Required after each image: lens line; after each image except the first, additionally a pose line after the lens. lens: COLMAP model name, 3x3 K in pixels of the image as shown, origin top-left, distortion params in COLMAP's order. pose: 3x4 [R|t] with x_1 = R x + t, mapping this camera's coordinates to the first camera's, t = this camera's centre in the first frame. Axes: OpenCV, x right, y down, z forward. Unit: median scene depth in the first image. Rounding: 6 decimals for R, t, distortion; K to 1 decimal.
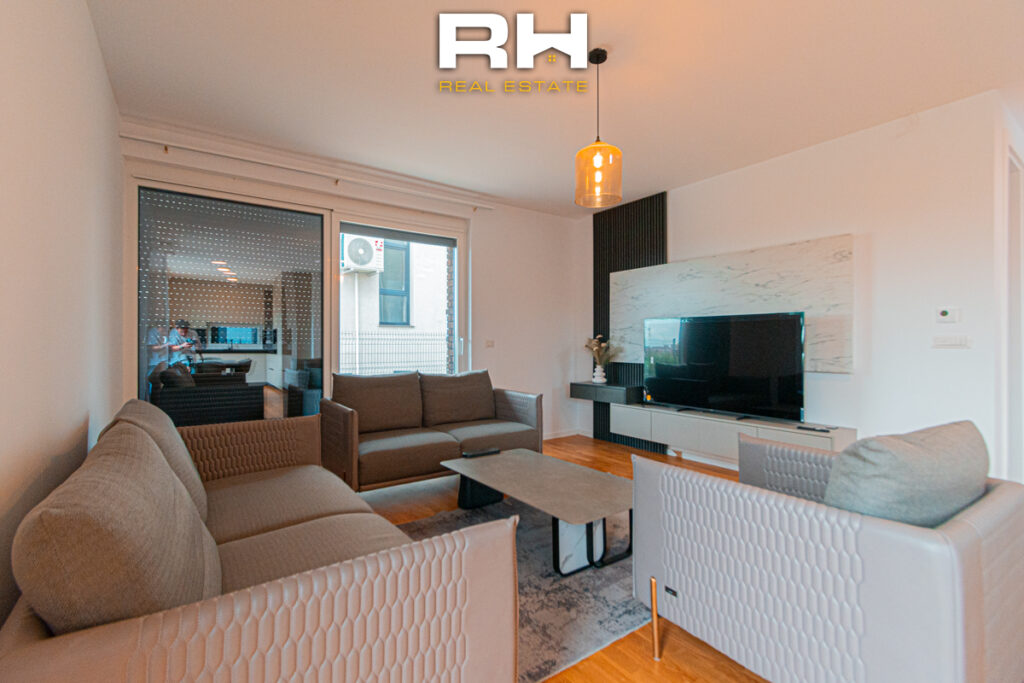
lens RADIAL K [[460.5, 0, 513.2], [0, 460.5, 338.9], [0, 0, 1]] dist [0.002985, 0.000826]
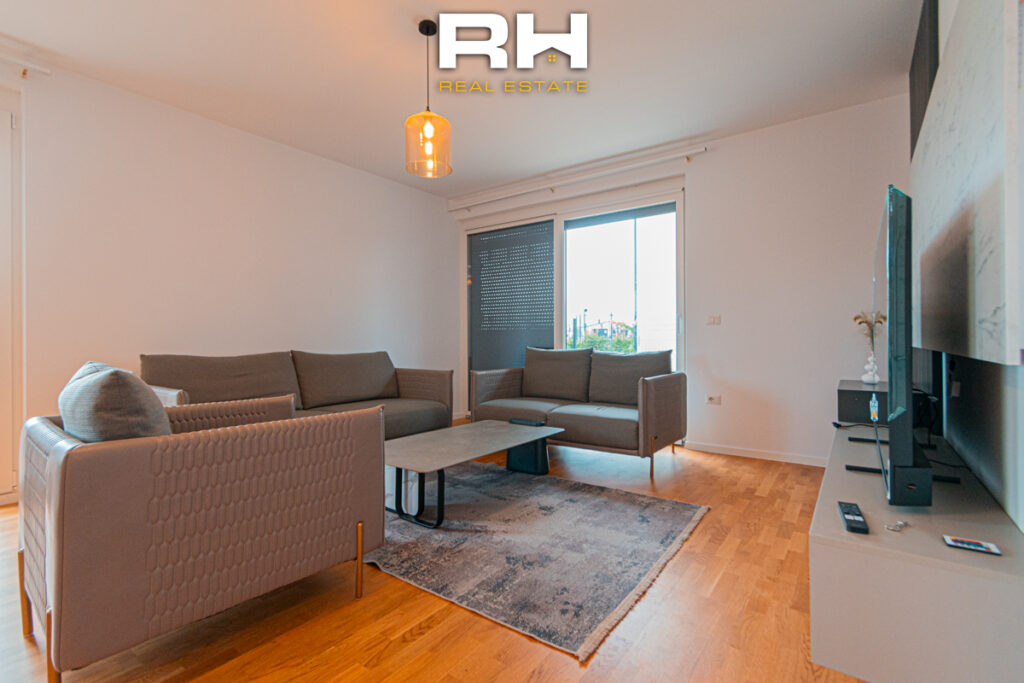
lens RADIAL K [[460.5, 0, 513.0], [0, 460.5, 336.2], [0, 0, 1]] dist [0.002985, 0.000826]
pose [[0.325655, -0.006039, -0.945469, 0.721648], [0.023272, 0.999728, 0.001630, 0.037613], [0.945202, -0.022534, 0.325707, 0.500955]]
